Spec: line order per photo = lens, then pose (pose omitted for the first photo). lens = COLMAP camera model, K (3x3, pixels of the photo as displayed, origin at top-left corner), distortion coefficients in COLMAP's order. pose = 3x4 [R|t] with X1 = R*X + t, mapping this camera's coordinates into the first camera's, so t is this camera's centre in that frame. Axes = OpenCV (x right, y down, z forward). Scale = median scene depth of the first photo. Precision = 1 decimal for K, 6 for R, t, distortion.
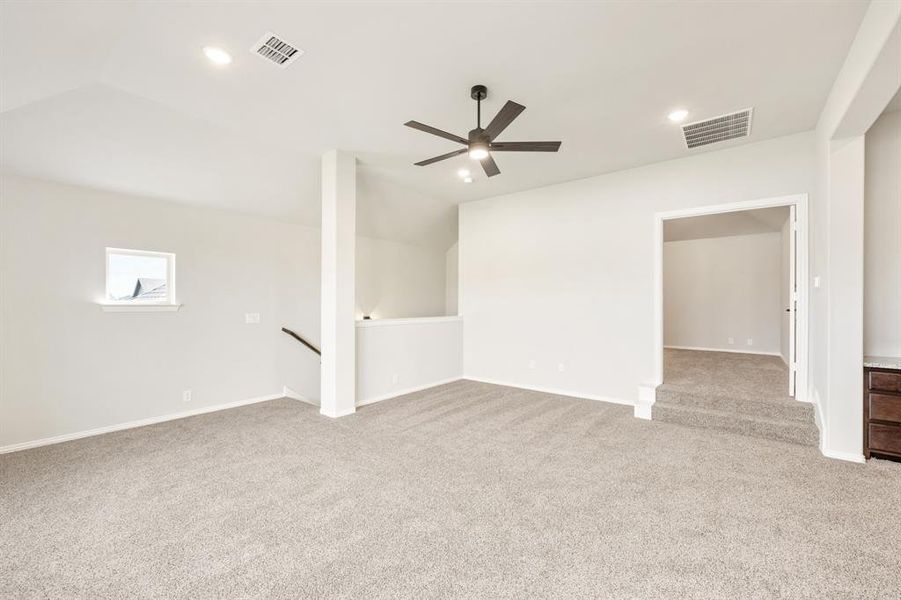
lens RADIAL K [[366.3, 0, 450.5], [0, 366.3, 300.0], [0, 0, 1]] dist [-0.000322, 0.000009]
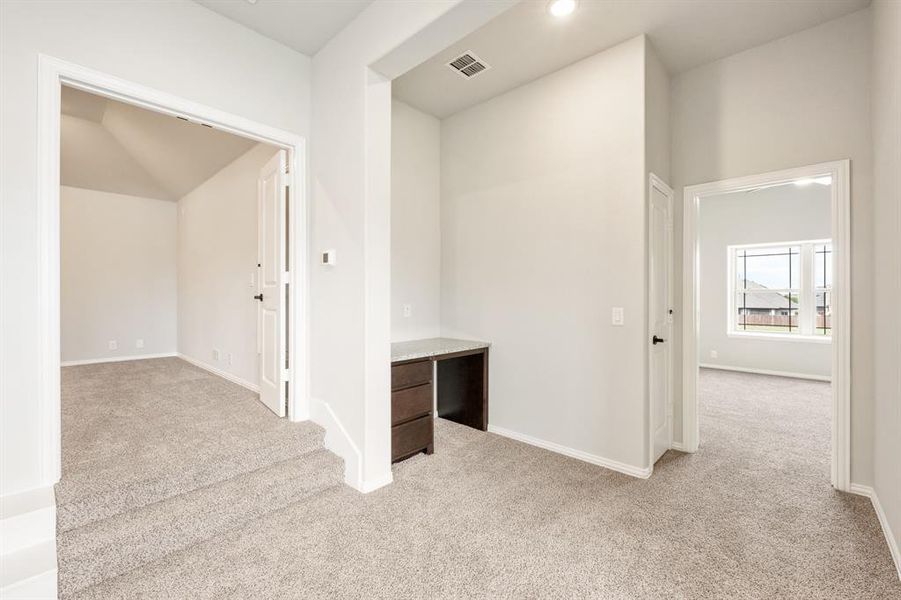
lens RADIAL K [[376.7, 0, 450.5], [0, 376.7, 300.0], [0, 0, 1]] dist [-0.000358, -0.000058]
pose [[0.084186, -0.009938, 0.996400, 0.242450], [-0.012685, 0.999859, 0.011045, 0.022929], [-0.996369, -0.013570, 0.084048, 0.649740]]
